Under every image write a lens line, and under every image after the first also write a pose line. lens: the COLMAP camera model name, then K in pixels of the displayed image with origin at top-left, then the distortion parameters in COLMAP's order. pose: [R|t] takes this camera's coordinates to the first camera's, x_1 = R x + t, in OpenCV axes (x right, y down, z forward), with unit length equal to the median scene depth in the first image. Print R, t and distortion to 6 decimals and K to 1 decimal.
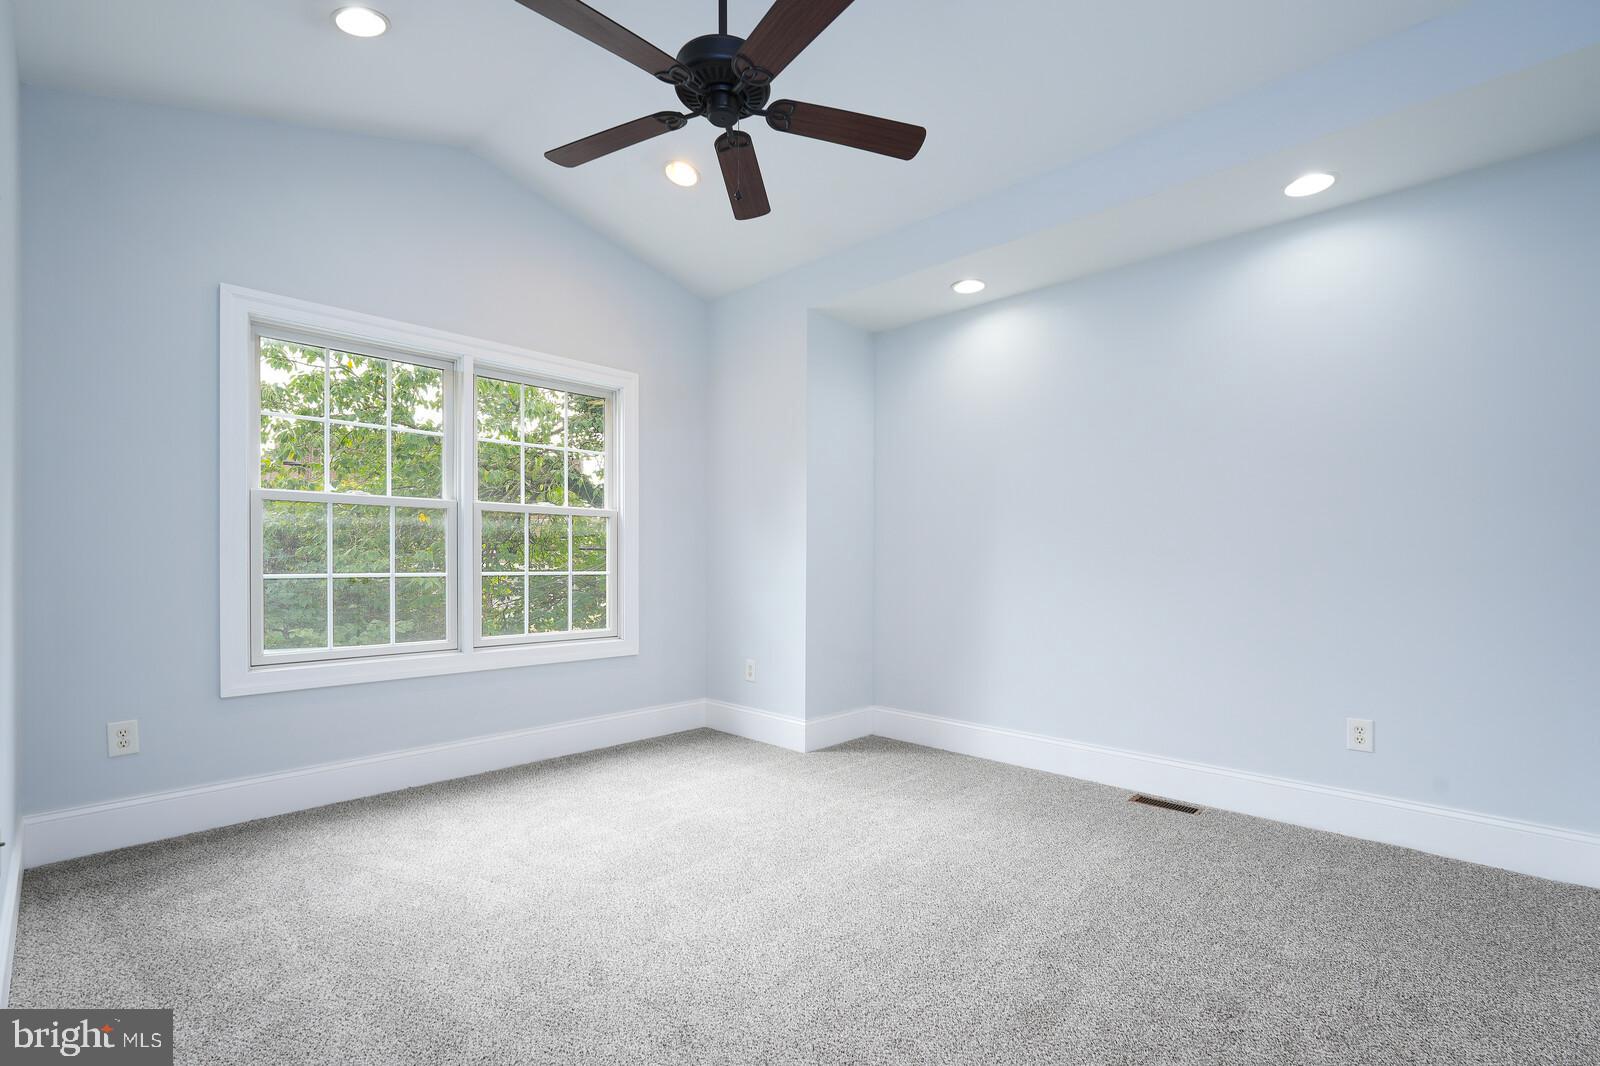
lens RADIAL K [[707.1, 0, 796.1], [0, 707.1, 531.0], [0, 0, 1]] dist [-0.027130, 0.010534]
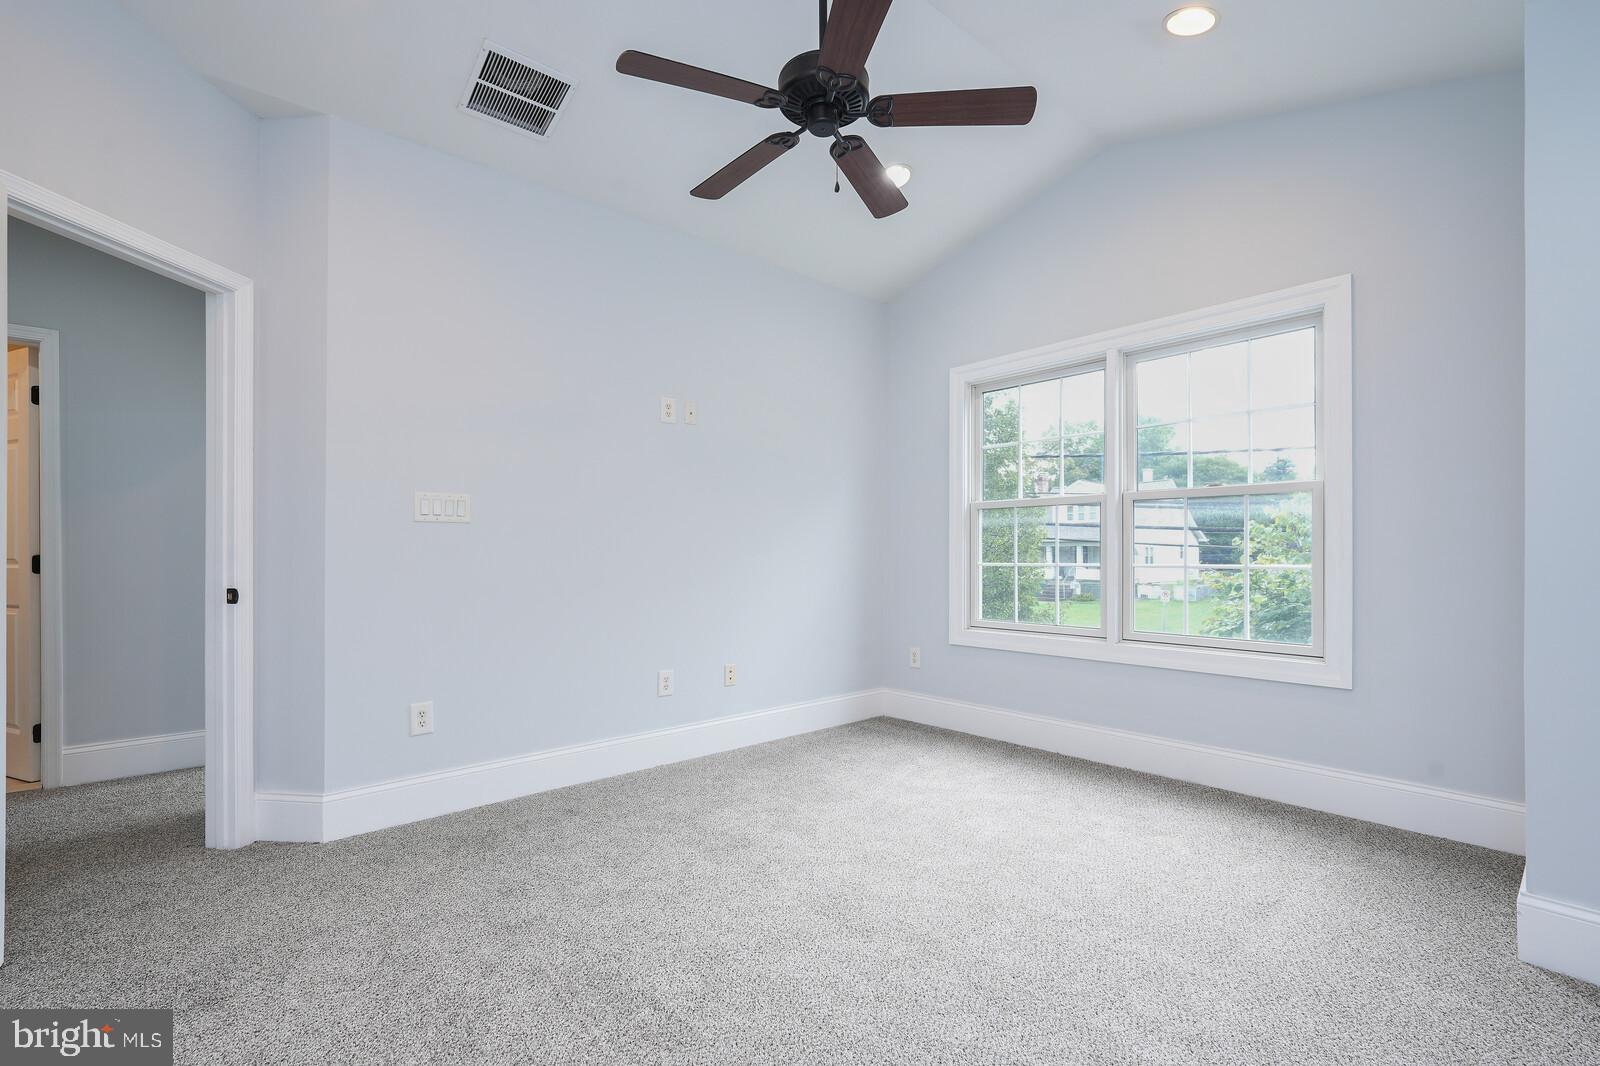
lens RADIAL K [[707.1, 0, 796.1], [0, 707.1, 531.0], [0, 0, 1]] dist [-0.027130, 0.010534]
pose [[-0.075412, -0.033053, -0.996604, 0.693926], [0.046064, 0.998268, -0.036594, 0.033507], [0.996088, -0.048667, -0.073759, 0.753019]]
